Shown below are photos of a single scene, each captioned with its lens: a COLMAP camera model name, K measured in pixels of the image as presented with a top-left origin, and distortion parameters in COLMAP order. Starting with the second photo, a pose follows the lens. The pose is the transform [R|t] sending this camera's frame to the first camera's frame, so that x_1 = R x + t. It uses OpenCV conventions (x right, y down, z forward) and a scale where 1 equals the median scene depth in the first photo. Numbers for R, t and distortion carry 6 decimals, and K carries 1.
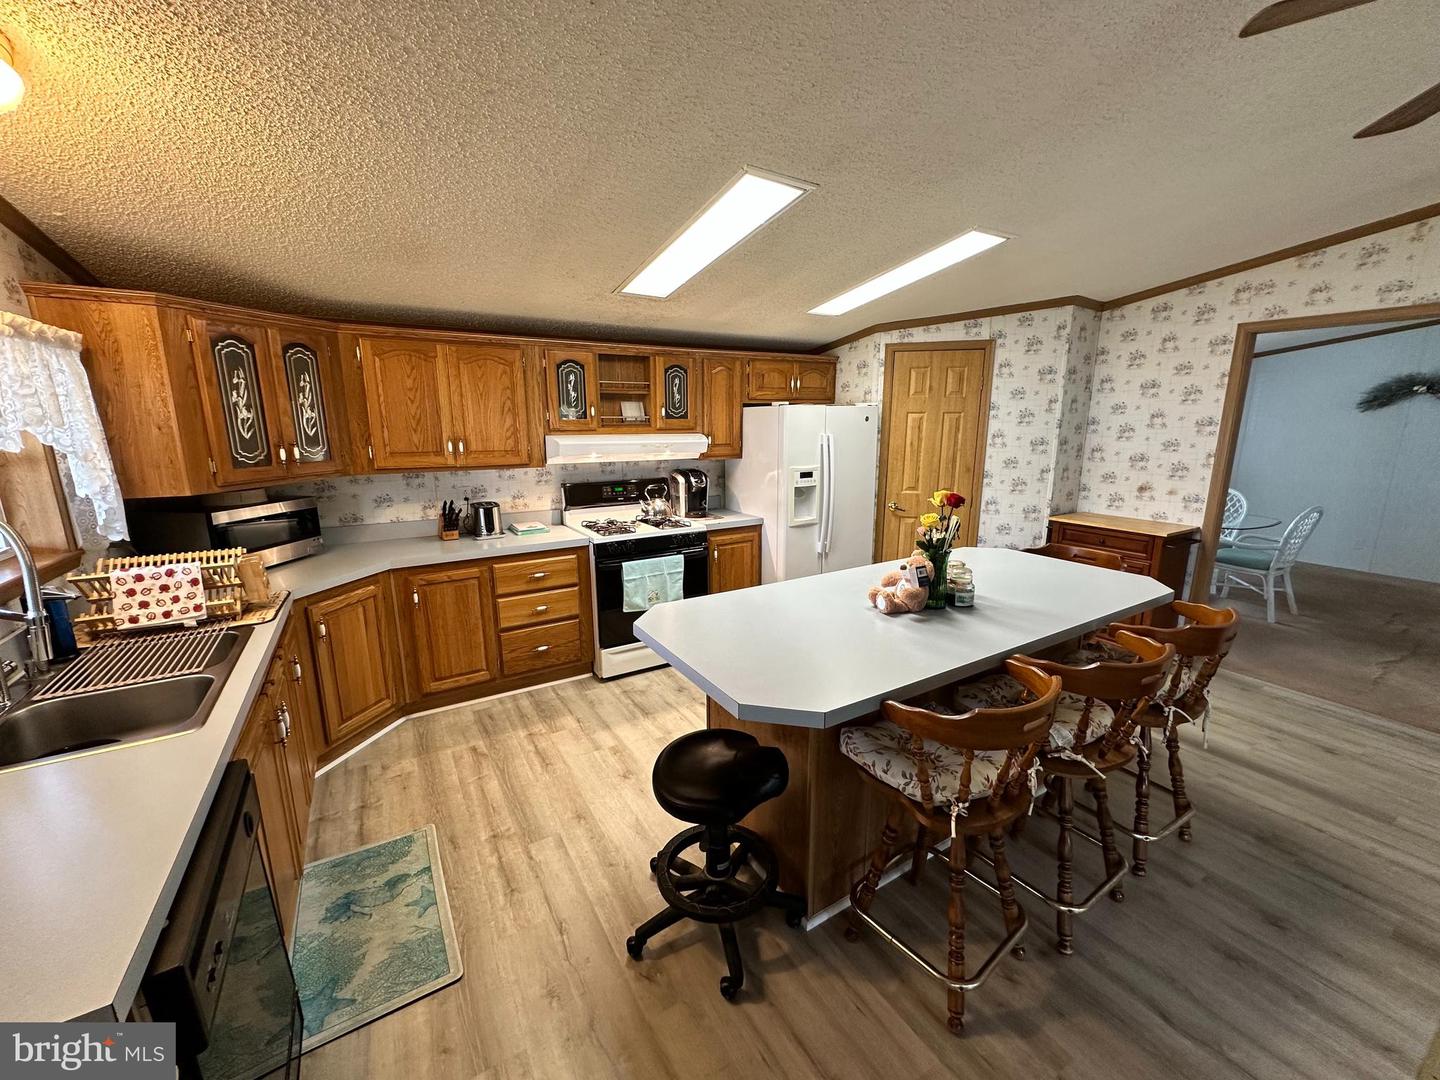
lens RADIAL K [[575.2, 0, 719.0], [0, 575.2, 537.8], [0, 0, 1]] dist [0.000265, 0.000086]
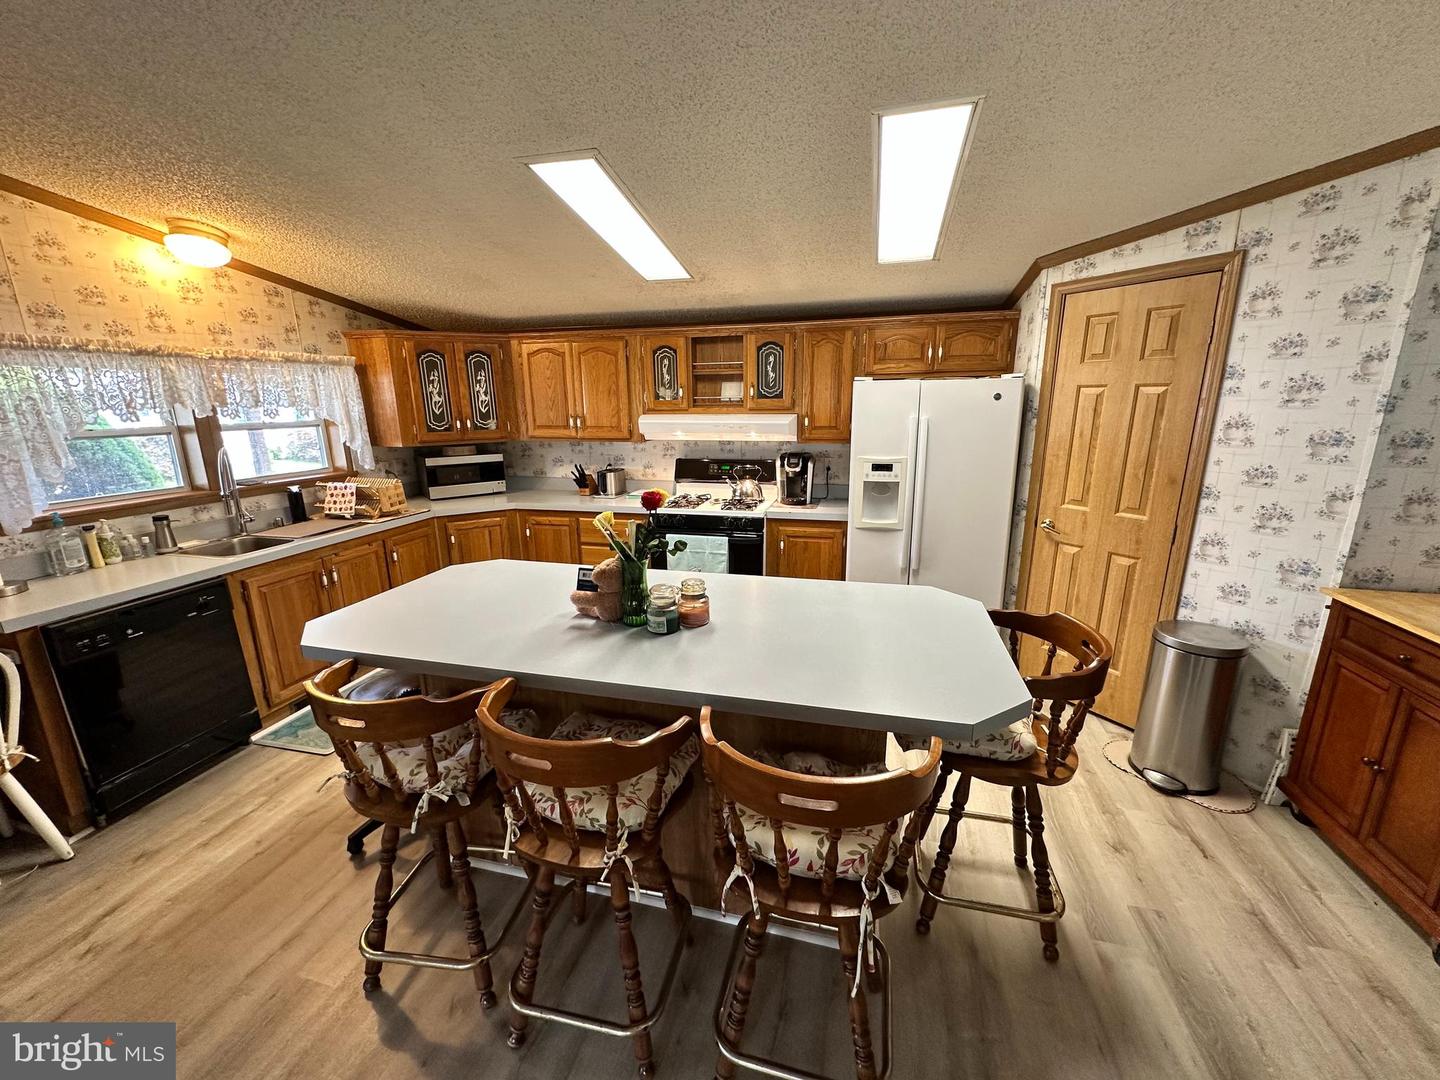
lens RADIAL K [[575.2, 0, 719.7], [0, 575.2, 538.9], [0, 0, 1]] dist [0.000265, 0.000086]
pose [[0.694515, 0.164342, -0.700458, 0.600870], [-0.137206, 0.985949, 0.095283, -0.058374], [0.706275, 0.029931, 0.707305, 0.280635]]
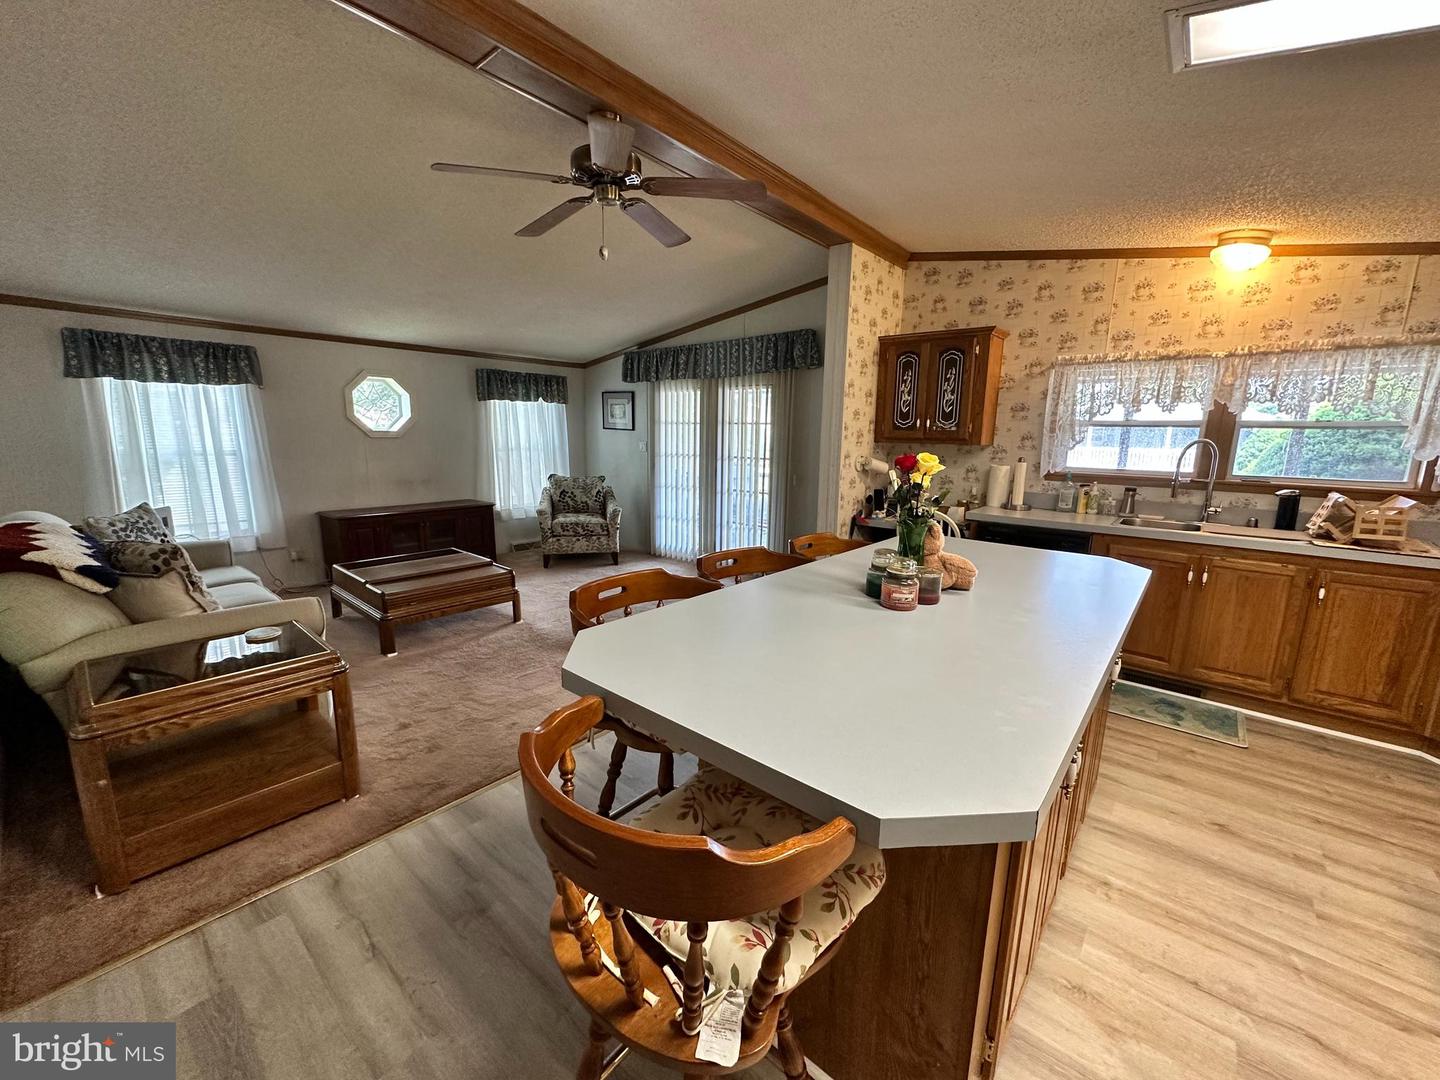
lens RADIAL K [[575.2, 0, 717.5], [0, 575.2, 544.2], [0, 0, 1]] dist [0.000265, 0.000086]
pose [[-0.947312, 0.047448, -0.316779, 0.519454], [-0.081876, 0.920244, 0.382685, -0.137709], [0.309671, 0.388459, -0.867873, 0.936216]]
